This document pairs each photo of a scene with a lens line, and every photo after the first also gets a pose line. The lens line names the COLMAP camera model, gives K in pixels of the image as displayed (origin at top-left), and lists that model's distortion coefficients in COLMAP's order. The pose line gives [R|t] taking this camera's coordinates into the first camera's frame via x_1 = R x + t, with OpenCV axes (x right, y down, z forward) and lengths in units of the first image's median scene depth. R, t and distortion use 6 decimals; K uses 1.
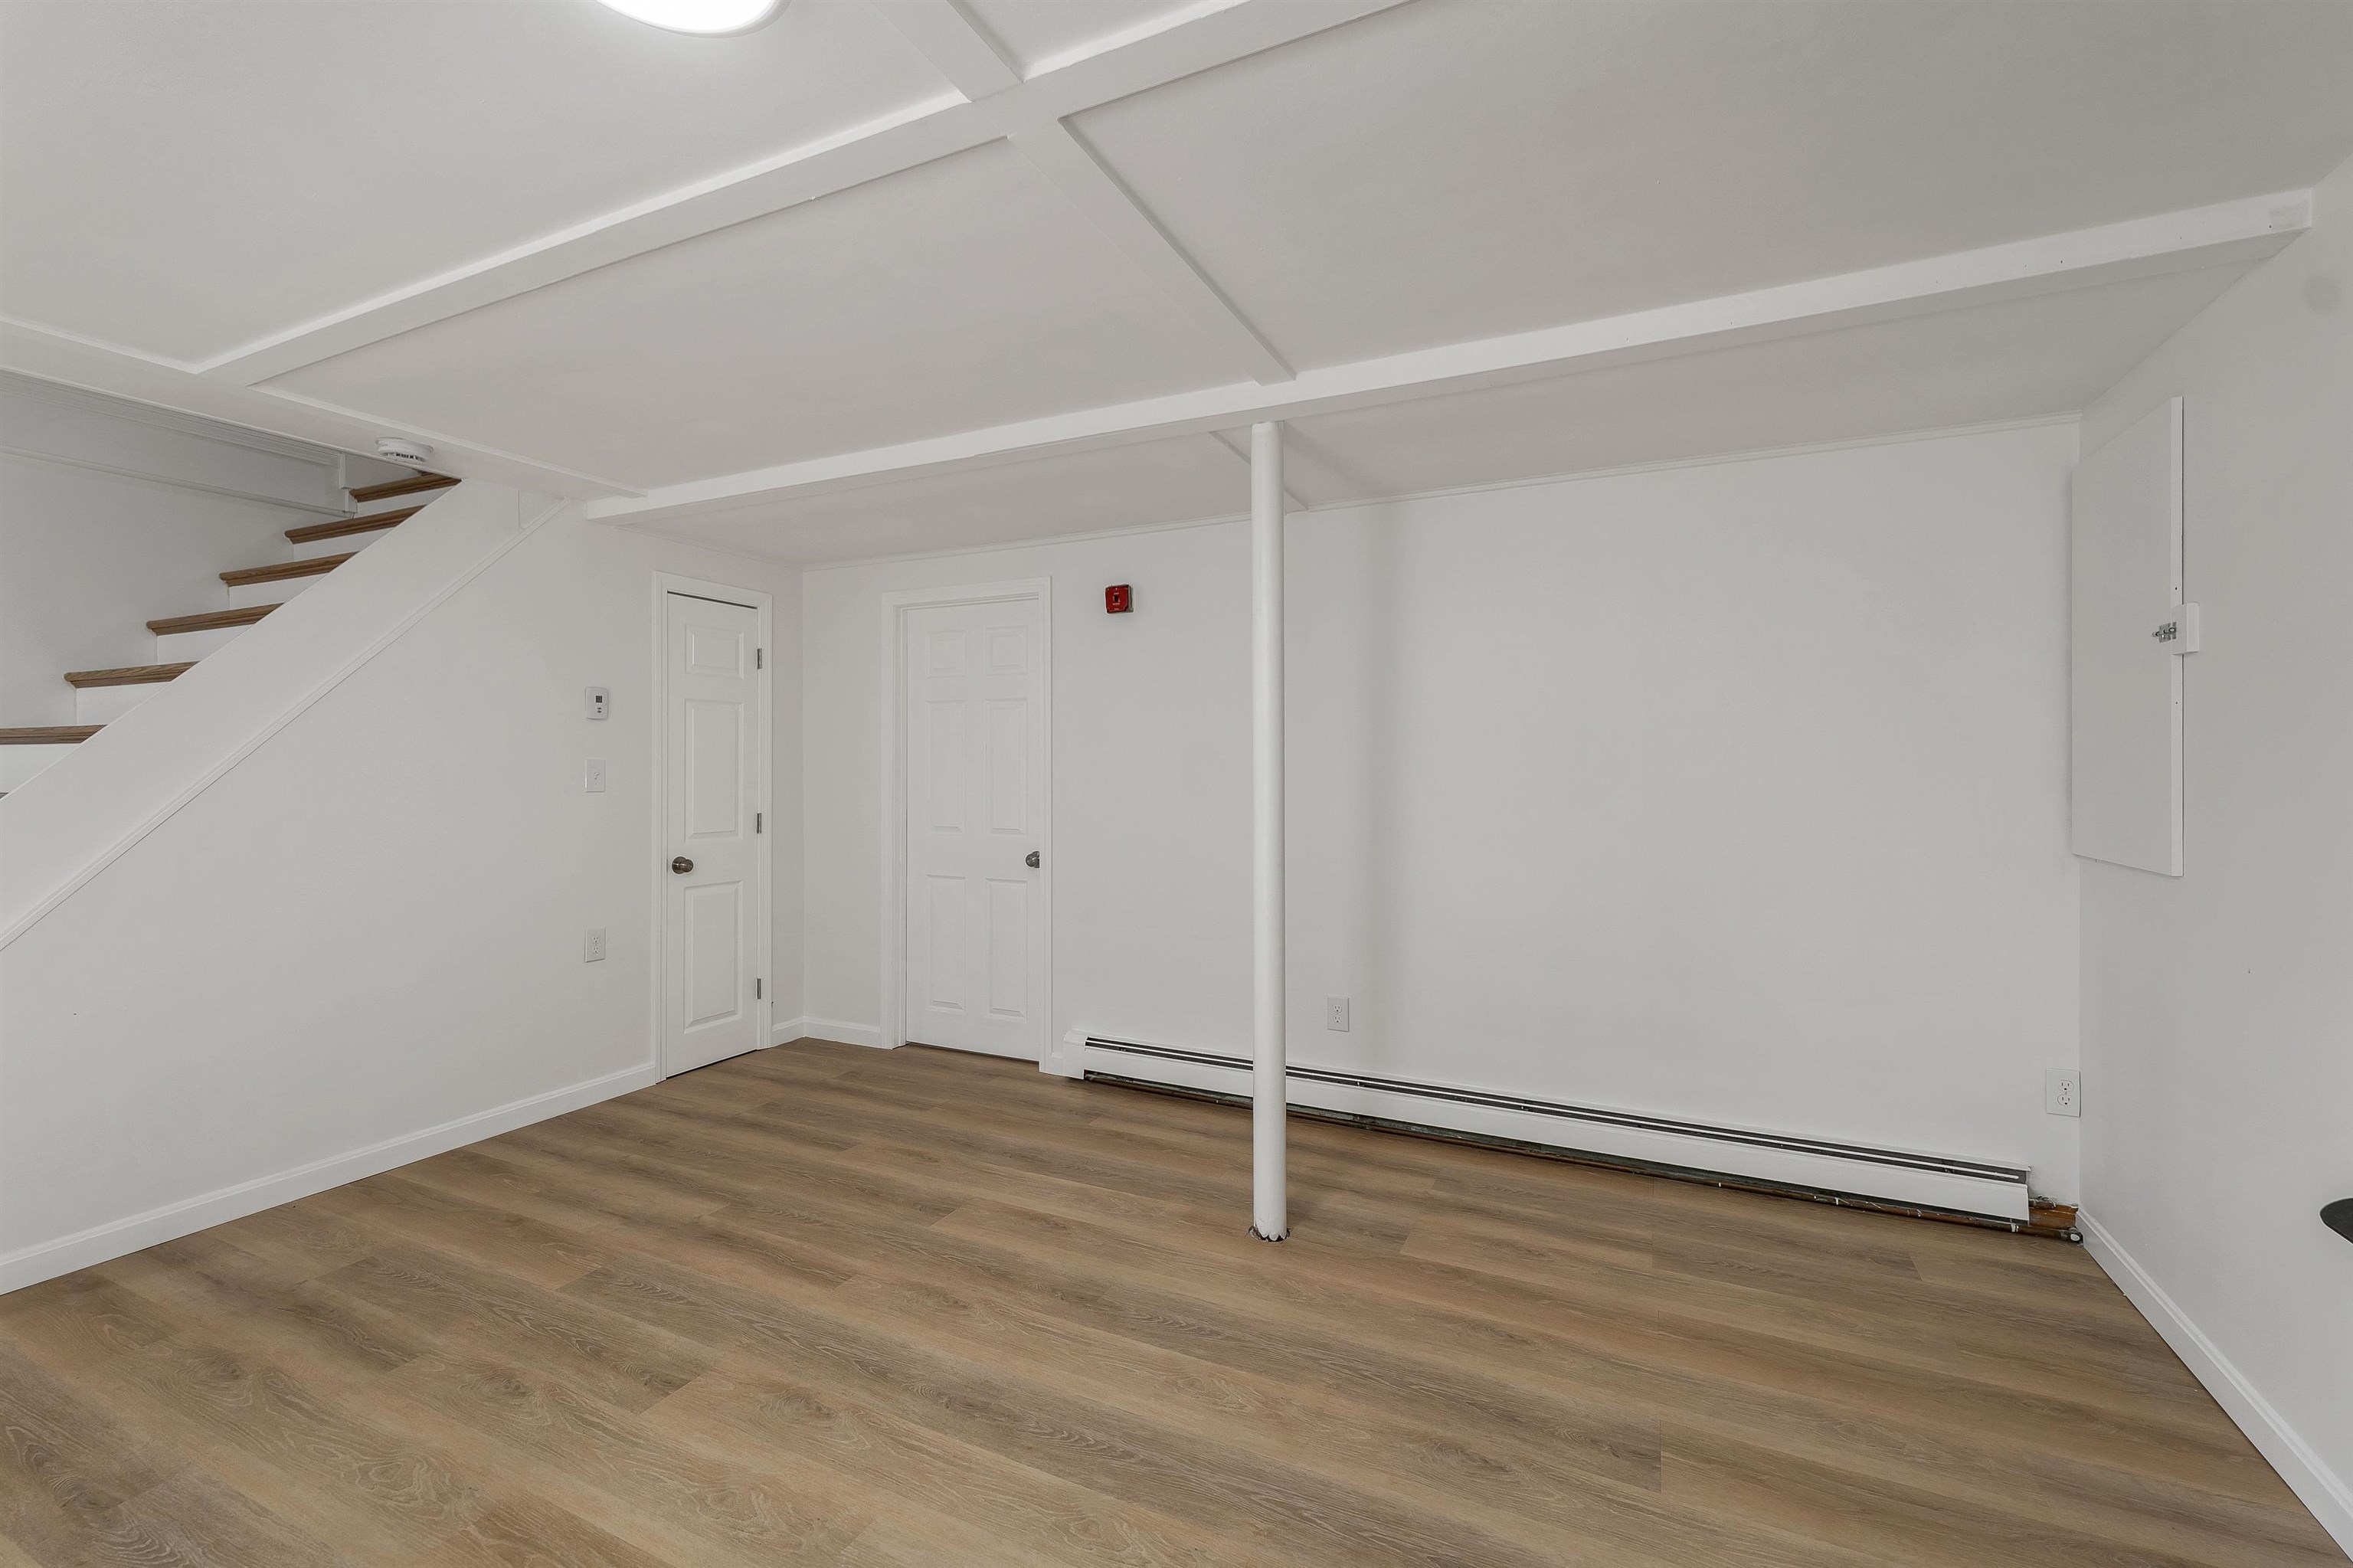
lens RADIAL K [[971.7, 0, 1155.7], [0, 971.7, 770.4], [0, 0, 1]] dist [-0.000283, -0.000309]
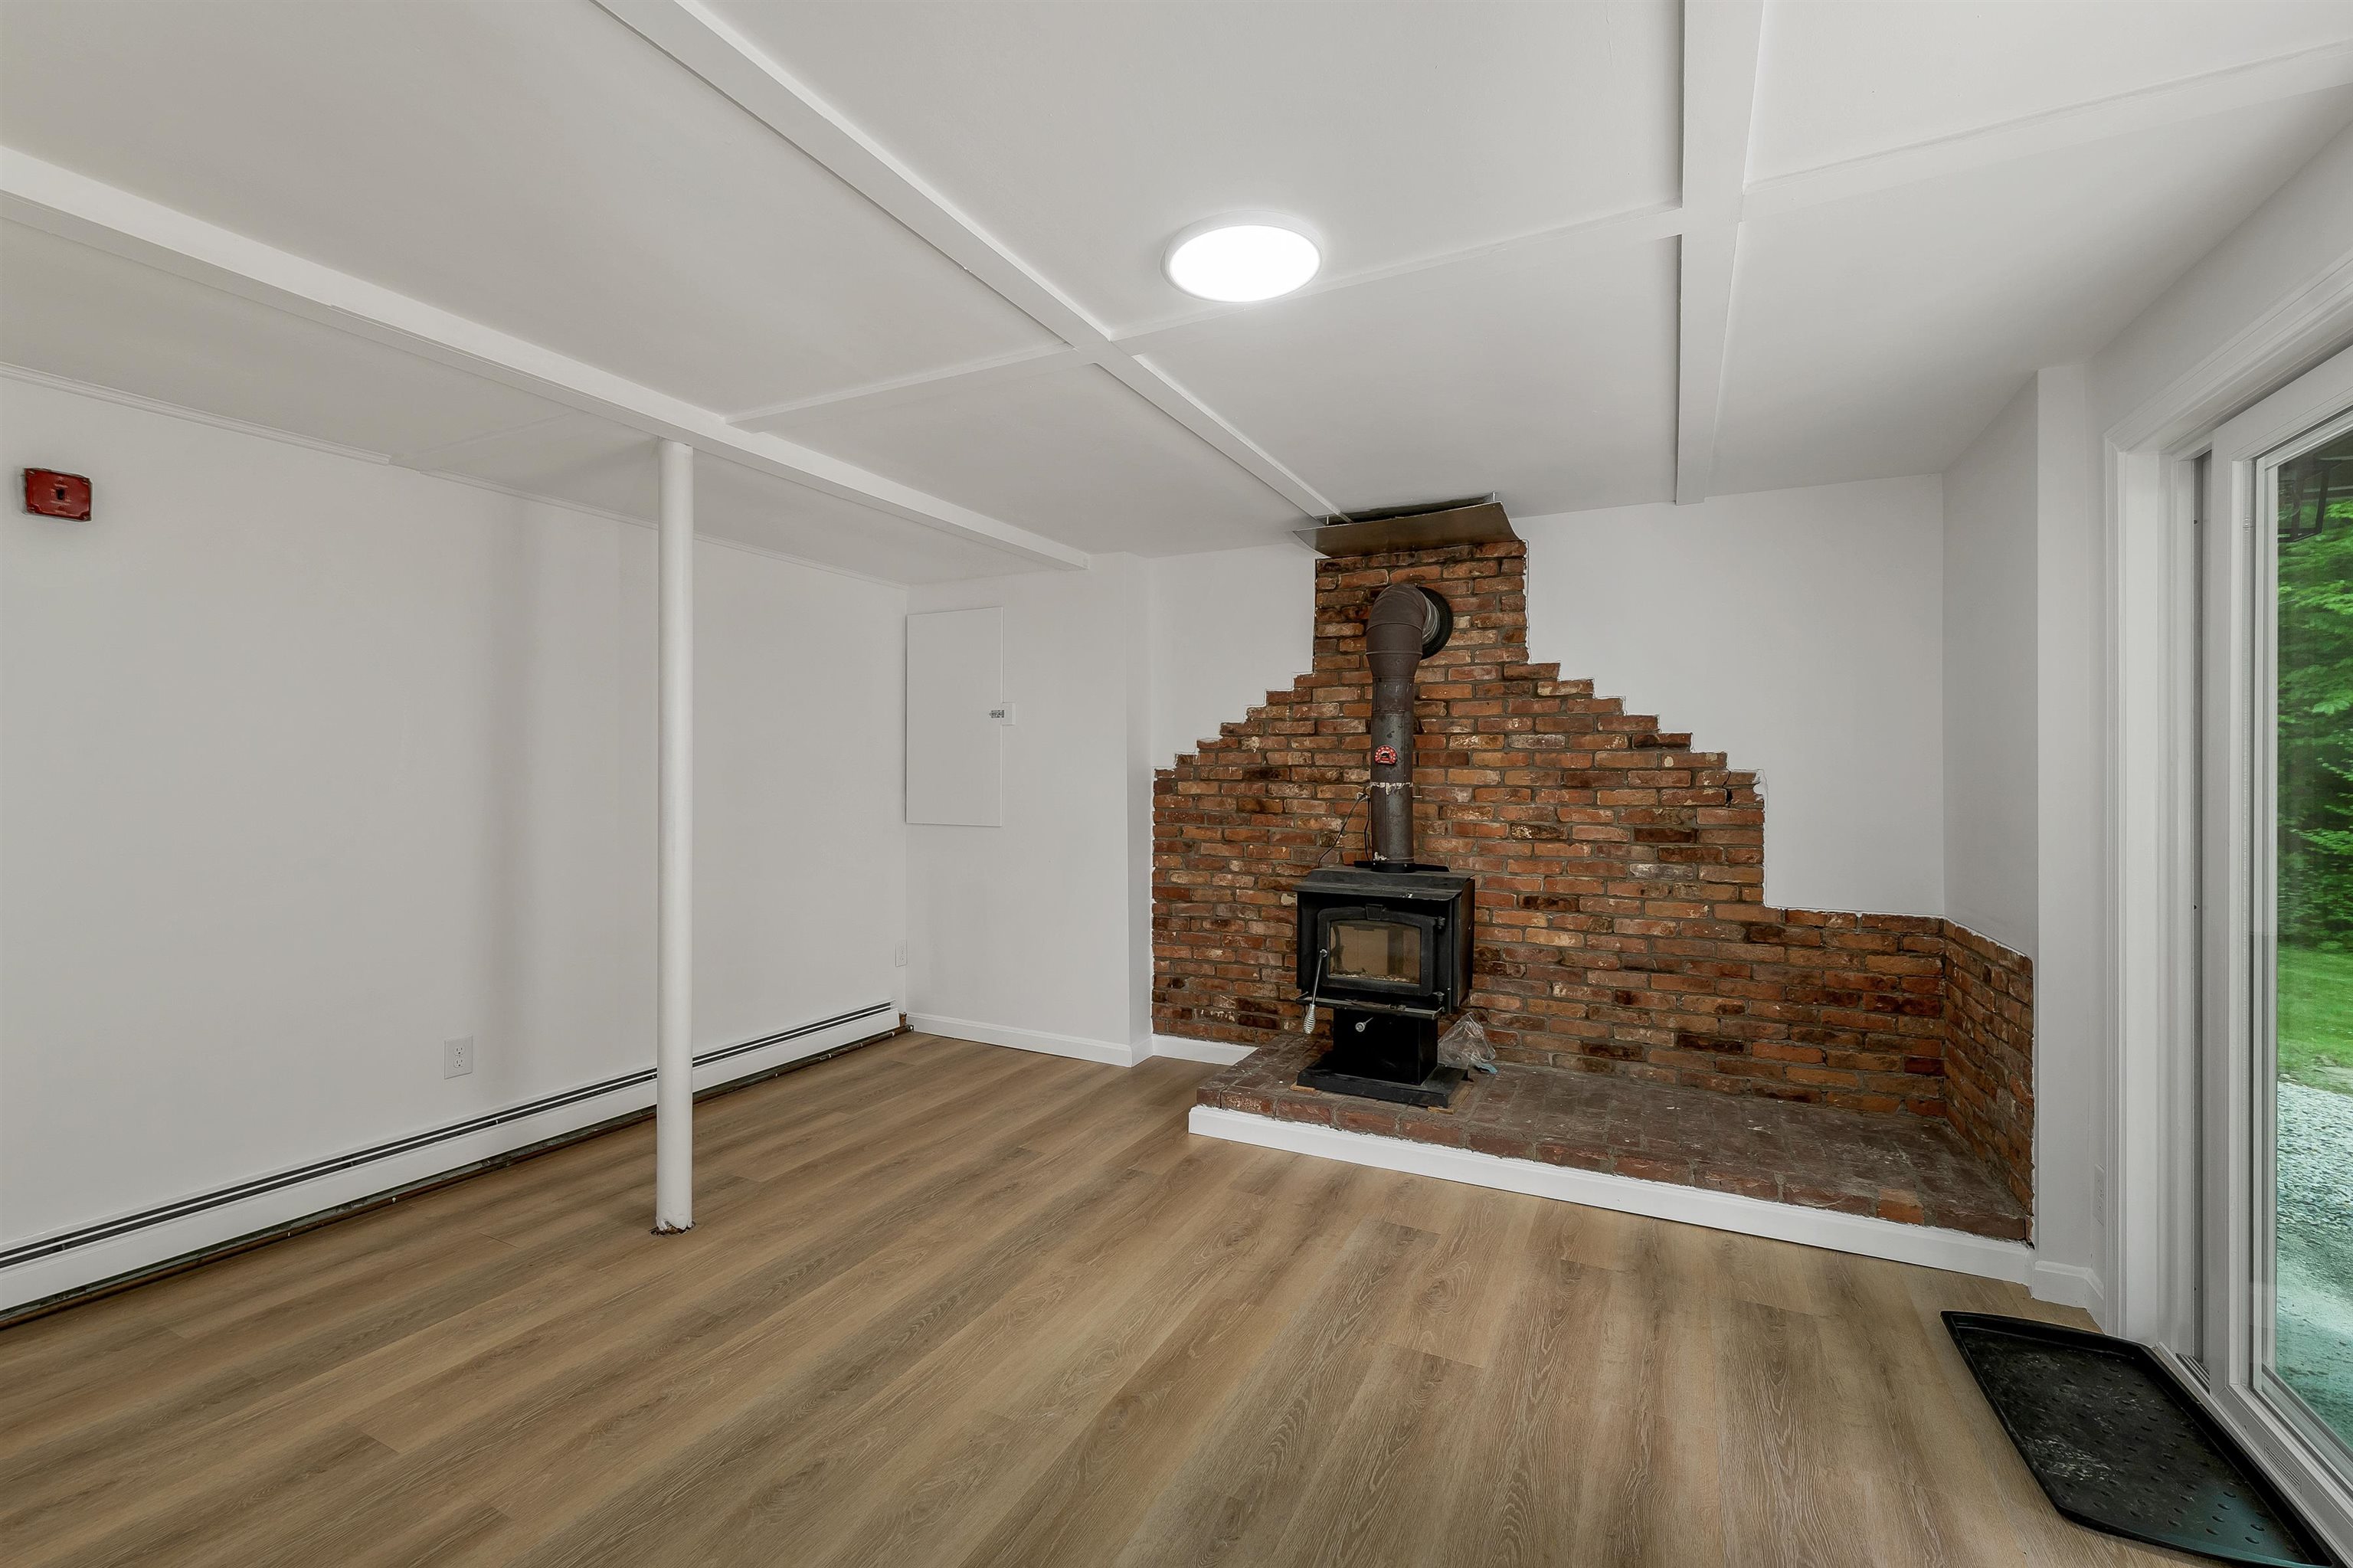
lens RADIAL K [[971.7, 0, 1155.7], [0, 971.7, 770.4], [0, 0, 1]] dist [-0.000283, -0.000309]
pose [[0.049350, 0.003304, 0.998776, -0.905026], [0.004693, 0.999983, -0.003540, -0.002624], [-0.998771, 0.004862, 0.049333, 0.447007]]
